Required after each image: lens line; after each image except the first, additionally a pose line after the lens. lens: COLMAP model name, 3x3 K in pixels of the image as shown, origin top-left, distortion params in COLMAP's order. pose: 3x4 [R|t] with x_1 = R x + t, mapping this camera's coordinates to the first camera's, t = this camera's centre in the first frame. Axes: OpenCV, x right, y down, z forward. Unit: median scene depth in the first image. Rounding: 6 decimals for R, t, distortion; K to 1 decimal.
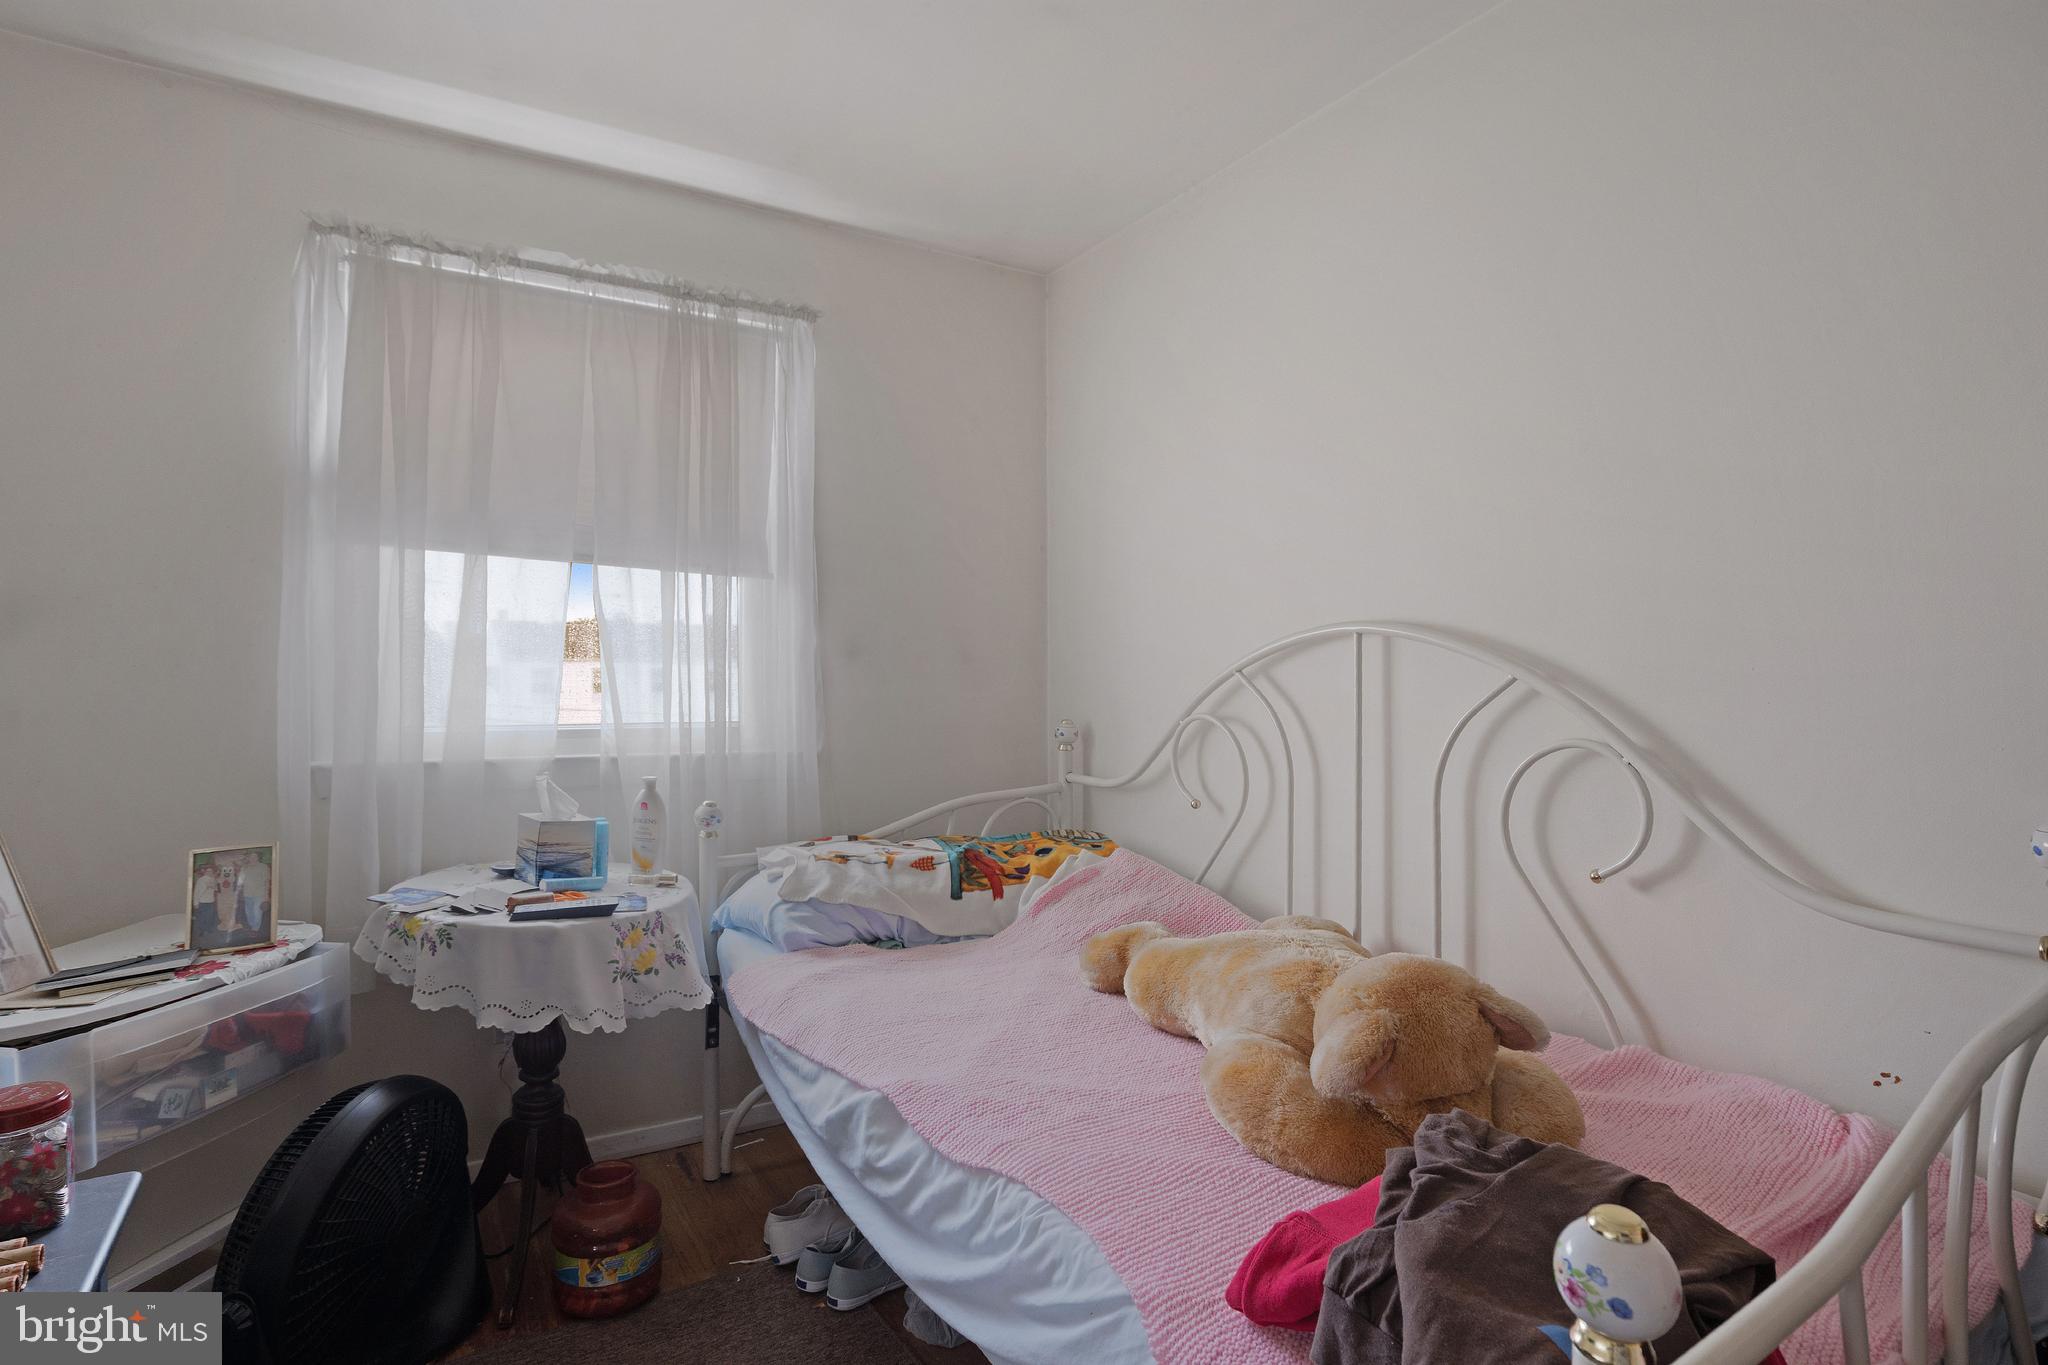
lens RADIAL K [[1017.7, 0, 1024.0], [0, 1017.7, 682.5], [0, 0, 1]] dist [-0.000653, 0.000323]
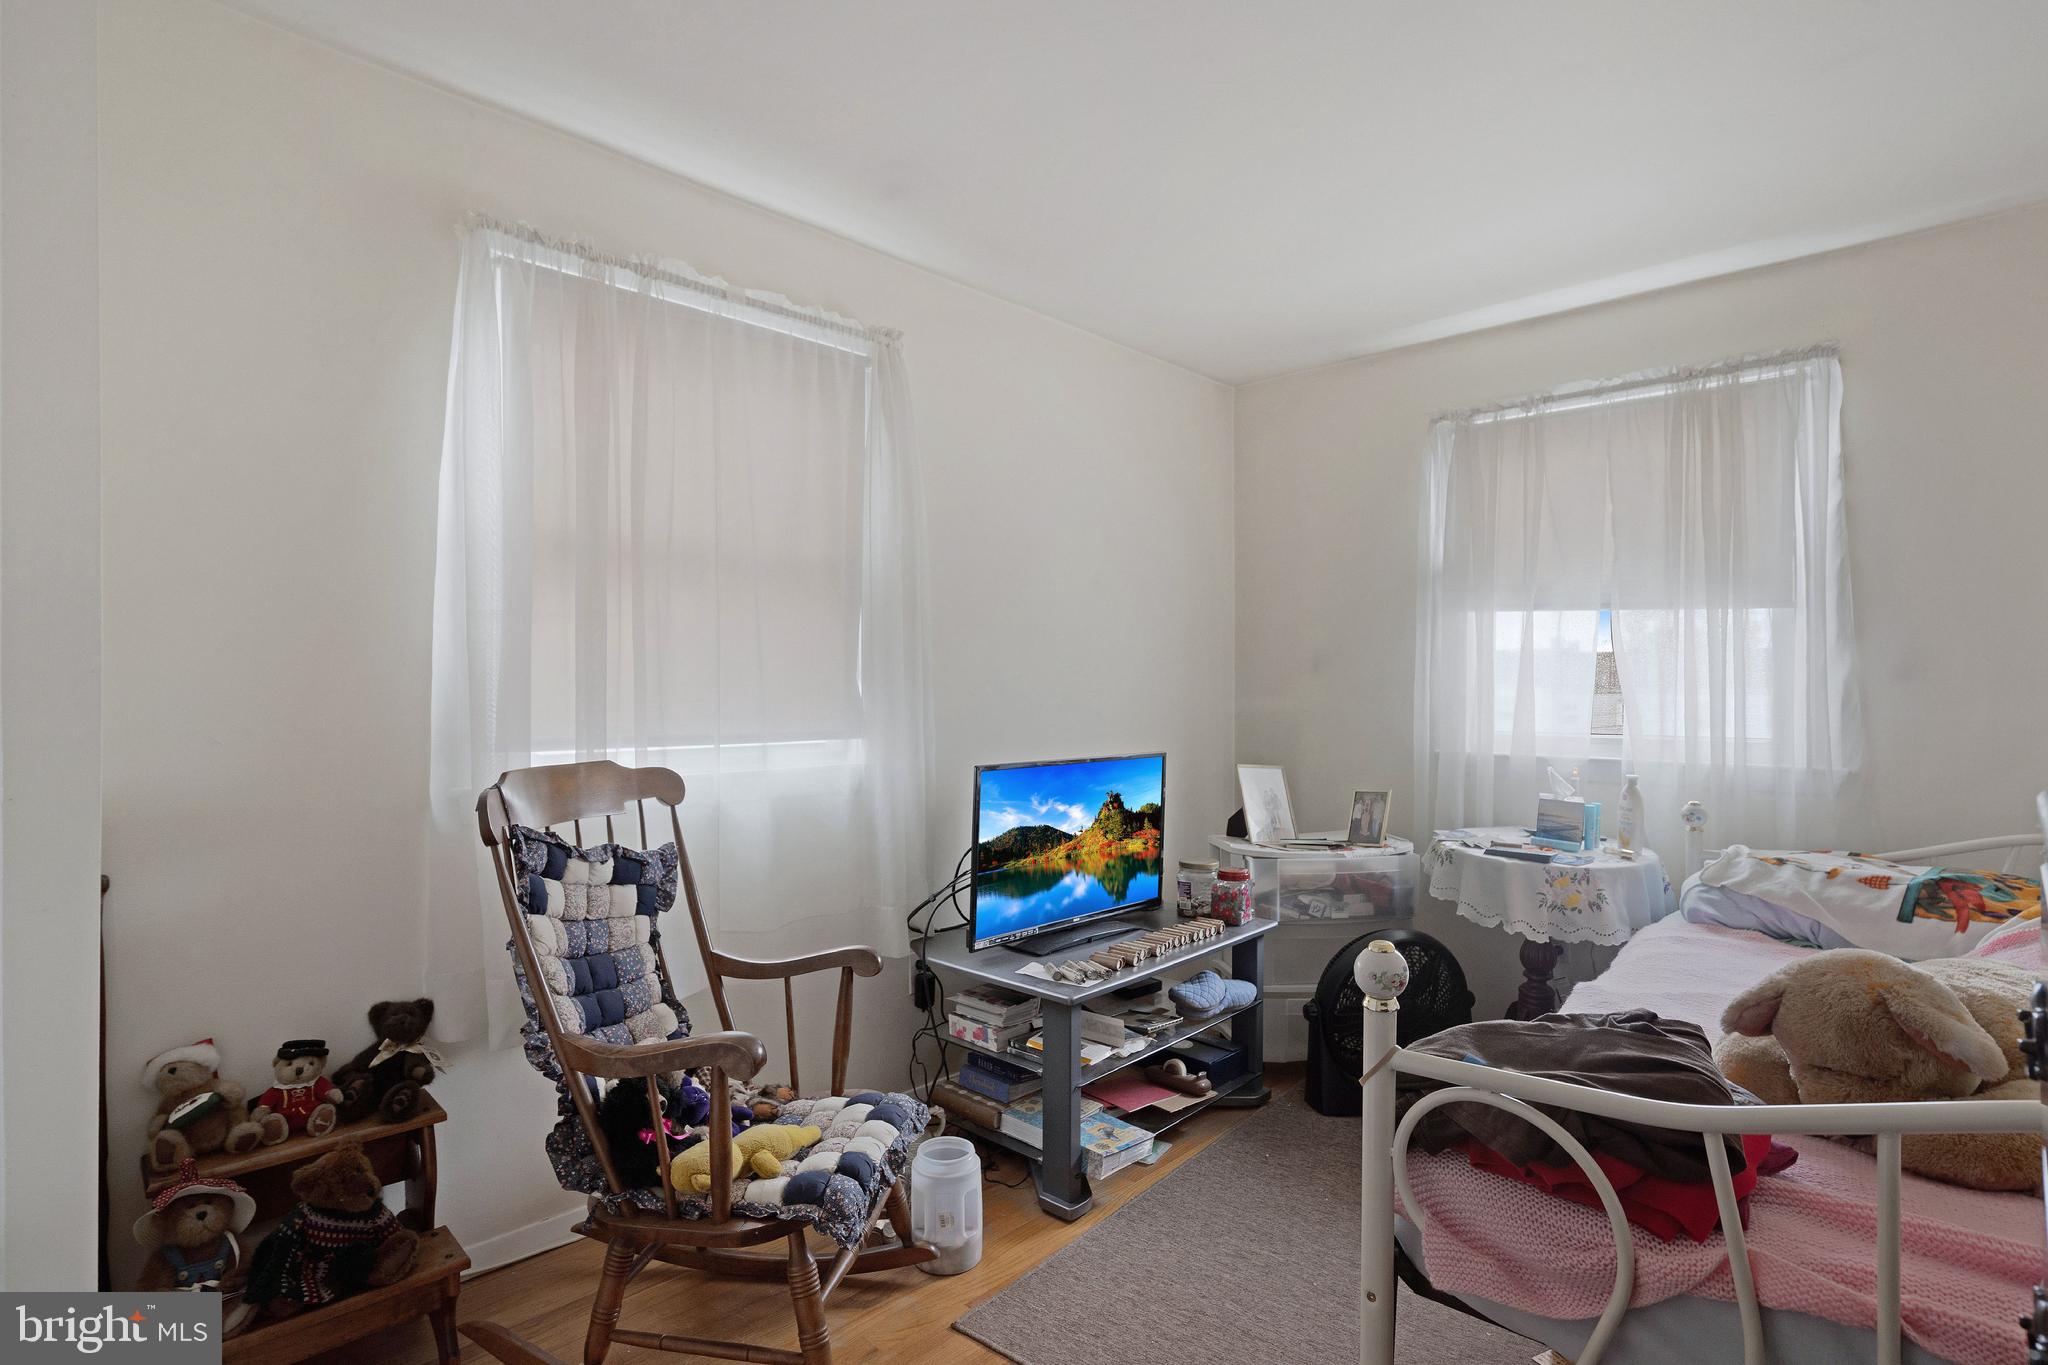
lens RADIAL K [[1017.7, 0, 1024.0], [0, 1017.7, 682.5], [0, 0, 1]] dist [-0.000653, 0.000323]
pose [[0.316714, -0.012220, -0.948442, 0.601802], [-0.009818, 0.999821, -0.016161, 0.005472], [0.948470, 0.014430, 0.316537, -0.124187]]
